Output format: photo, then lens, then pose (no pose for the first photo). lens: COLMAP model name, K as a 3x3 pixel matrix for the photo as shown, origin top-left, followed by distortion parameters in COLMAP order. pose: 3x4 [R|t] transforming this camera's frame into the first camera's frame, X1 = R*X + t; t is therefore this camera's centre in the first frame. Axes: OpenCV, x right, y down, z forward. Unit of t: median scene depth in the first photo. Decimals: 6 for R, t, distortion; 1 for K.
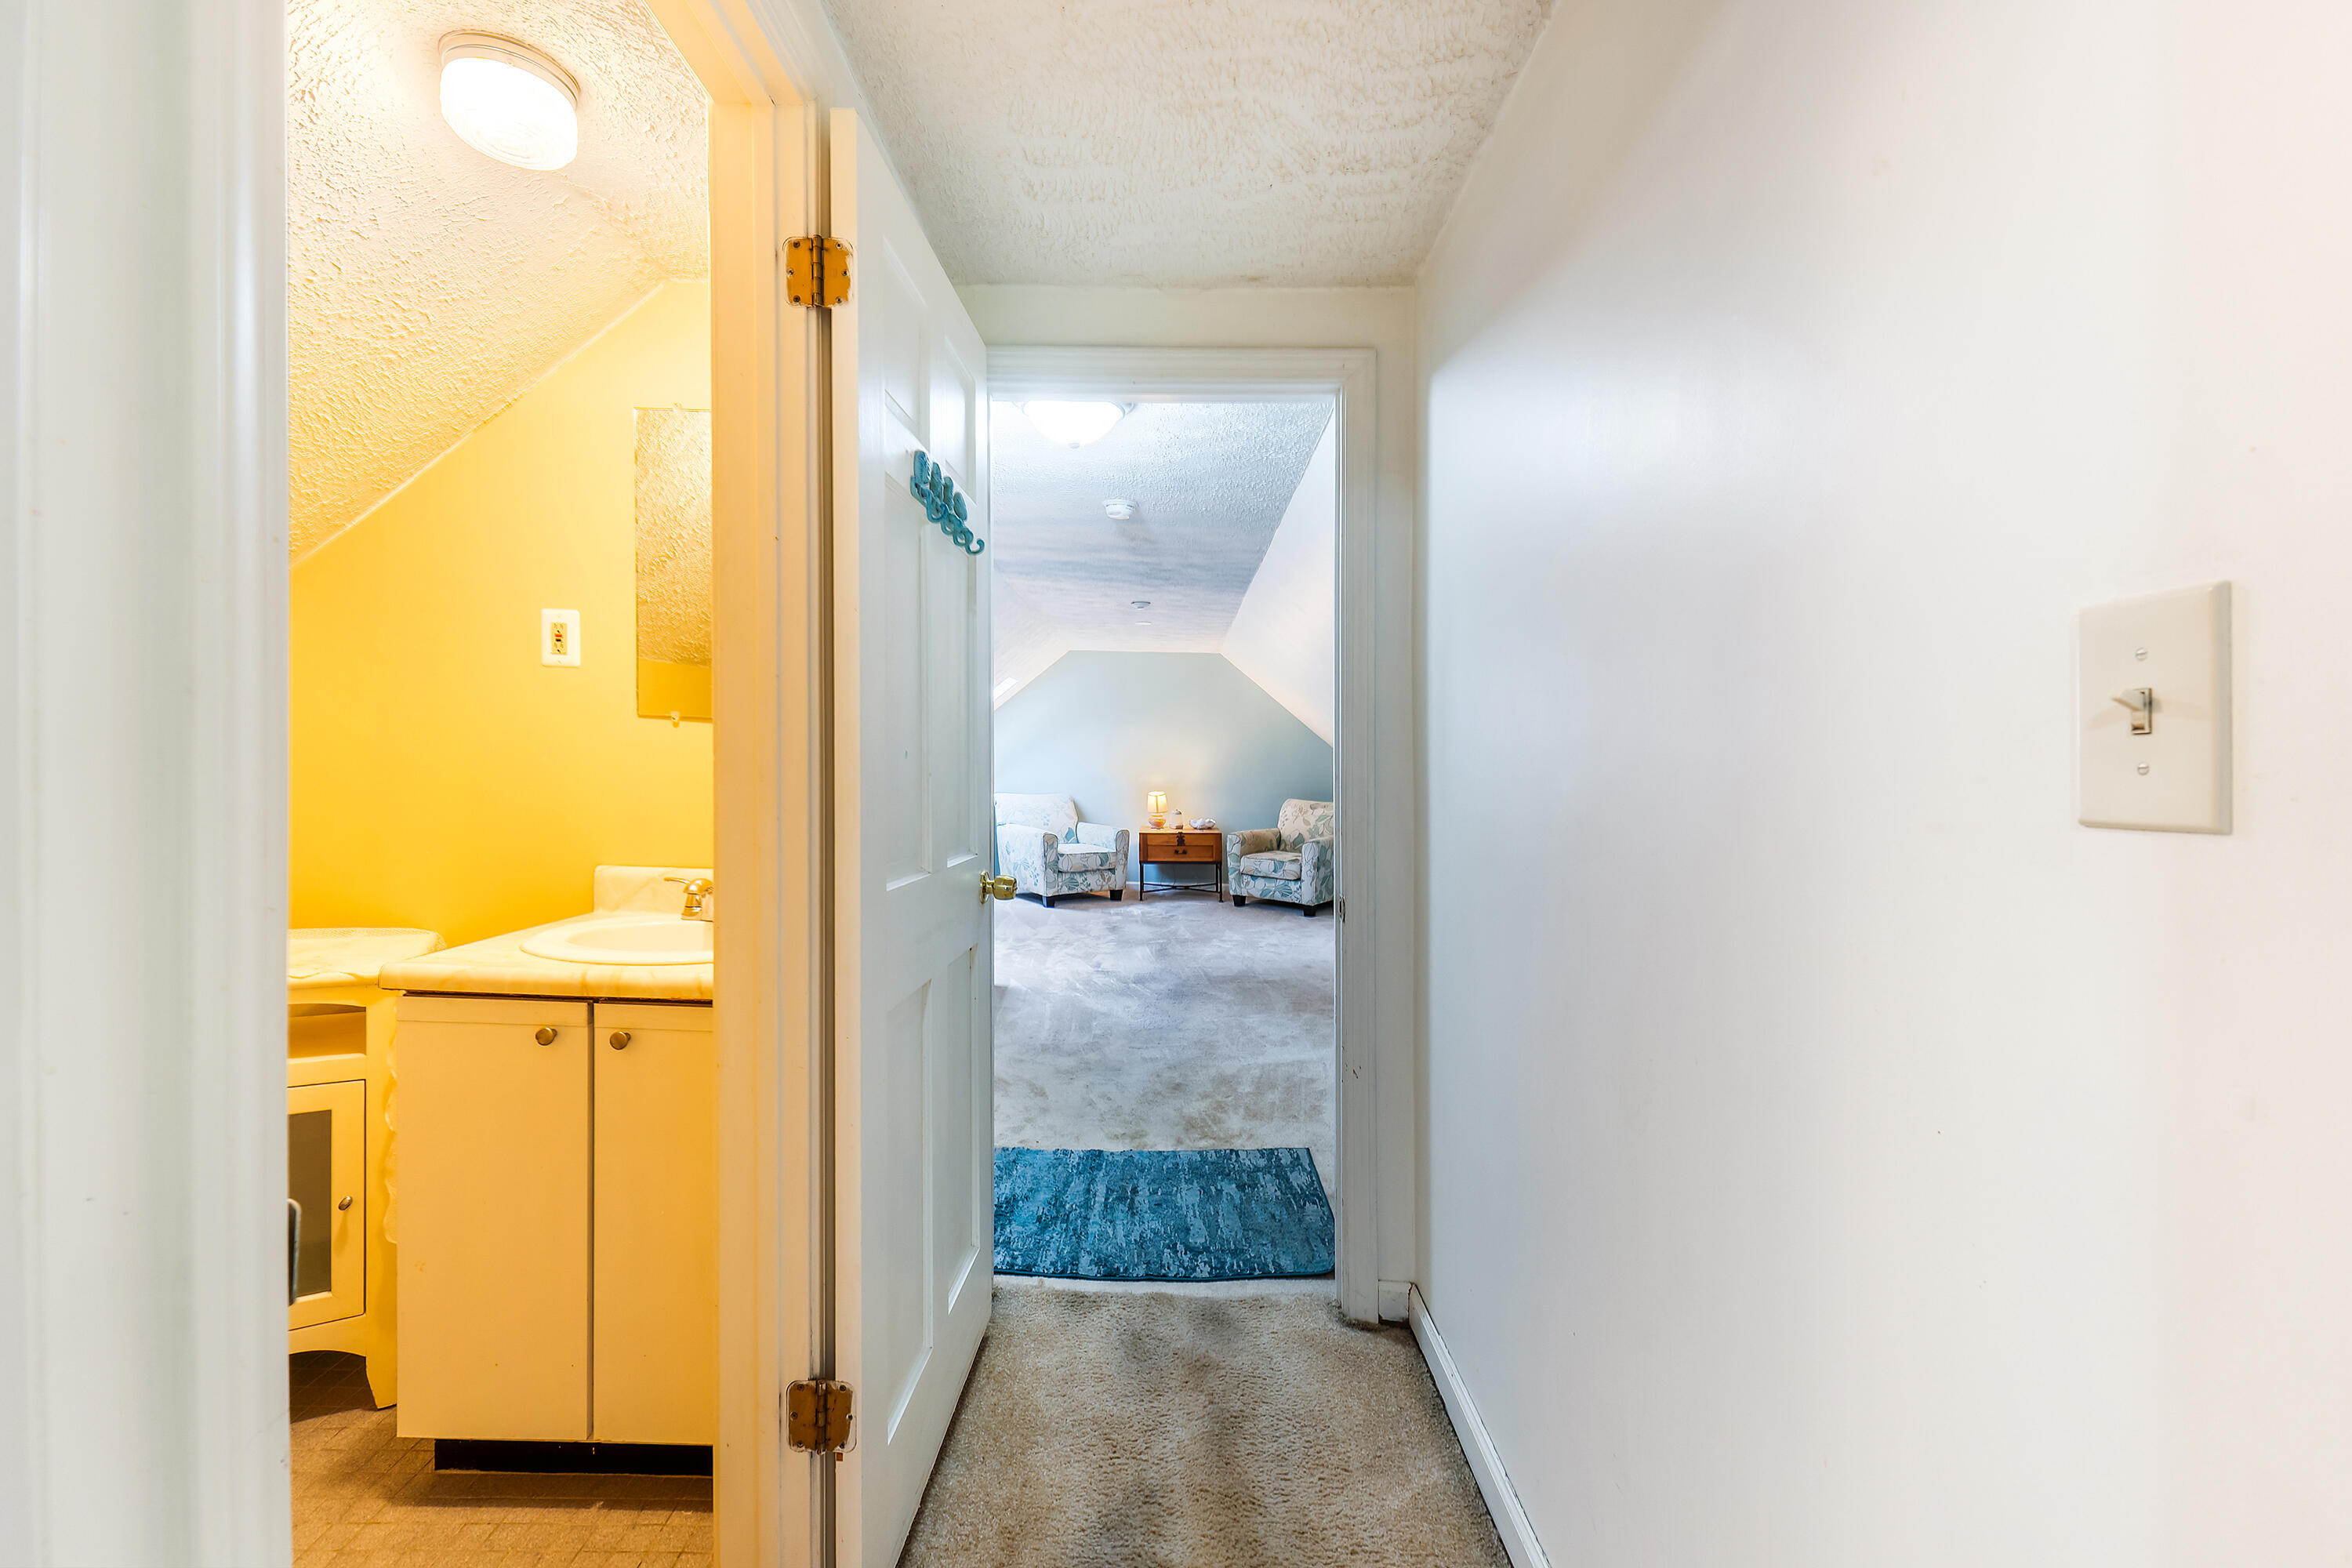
lens RADIAL K [[928.8, 0, 1163.9], [0, 928.8, 790.4], [0, 0, 1]] dist [0.006585, -0.000347]
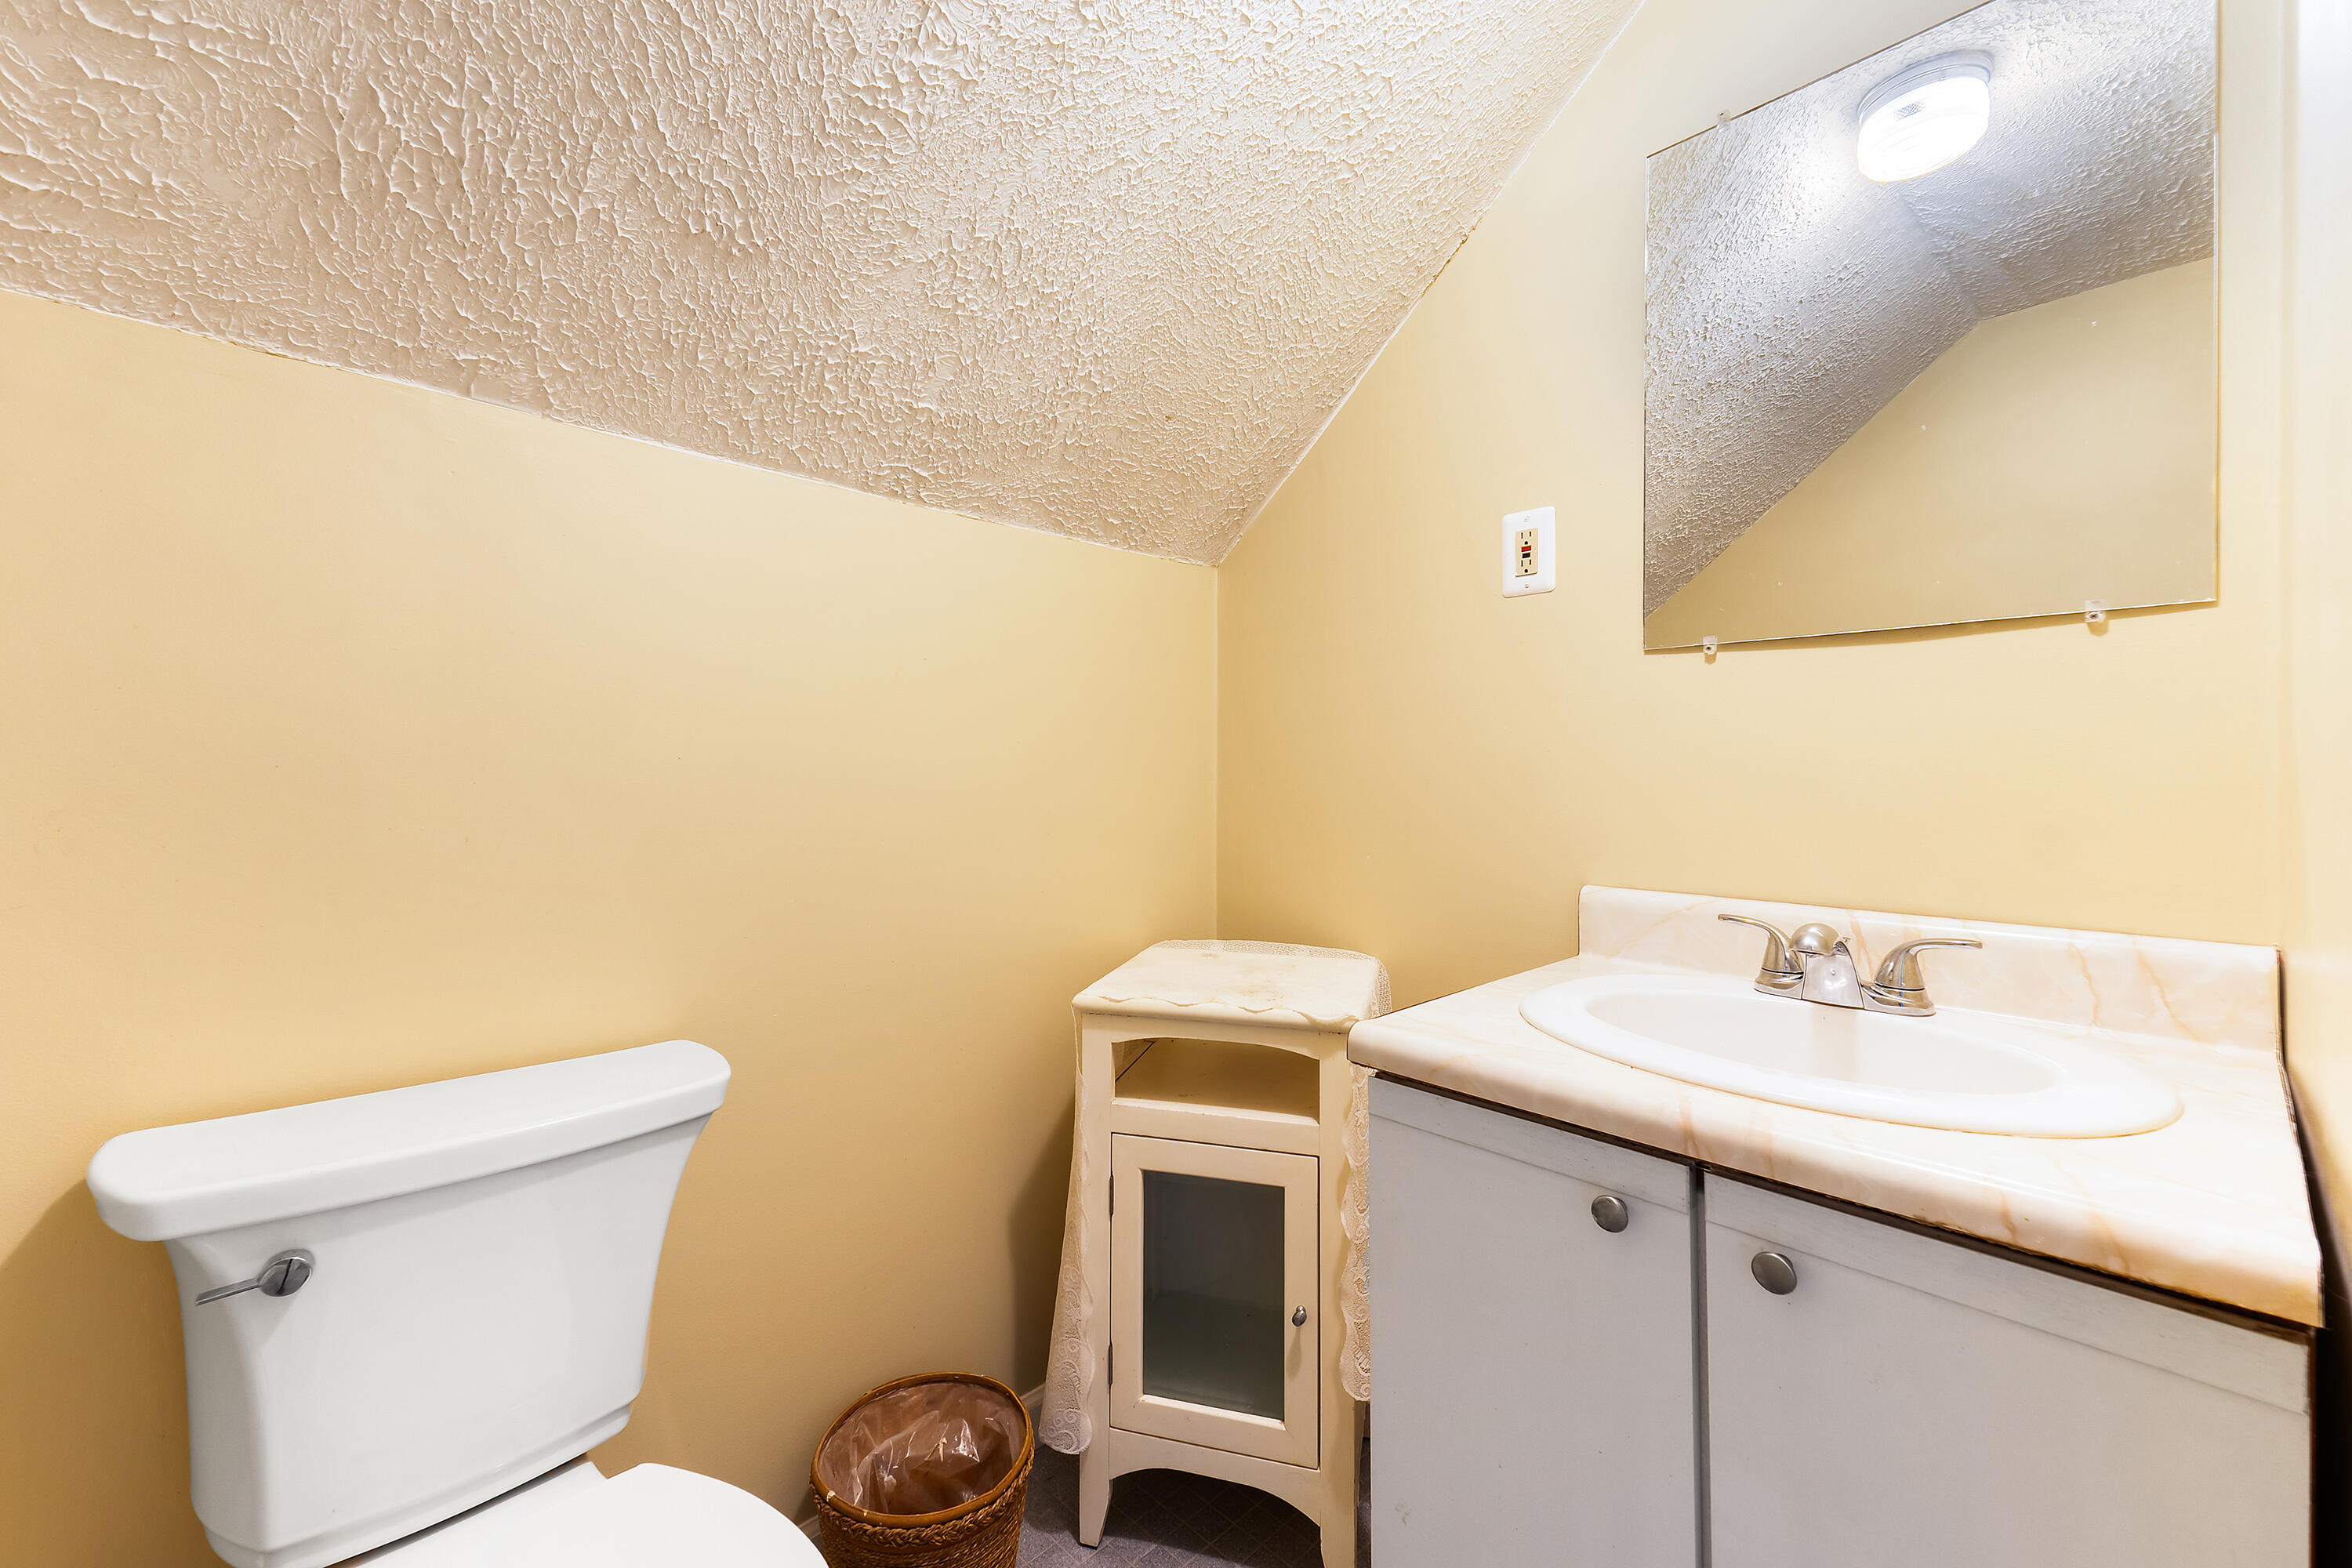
lens RADIAL K [[928.8, 0, 1175.7], [0, 928.8, 798.1], [0, 0, 1]] dist [0.006585, -0.000347]
pose [[0.686595, -0.010456, -0.726965, -0.389295], [-0.000873, 0.999884, -0.015205, 0.034907], [0.727039, 0.011074, 0.686506, 0.402453]]
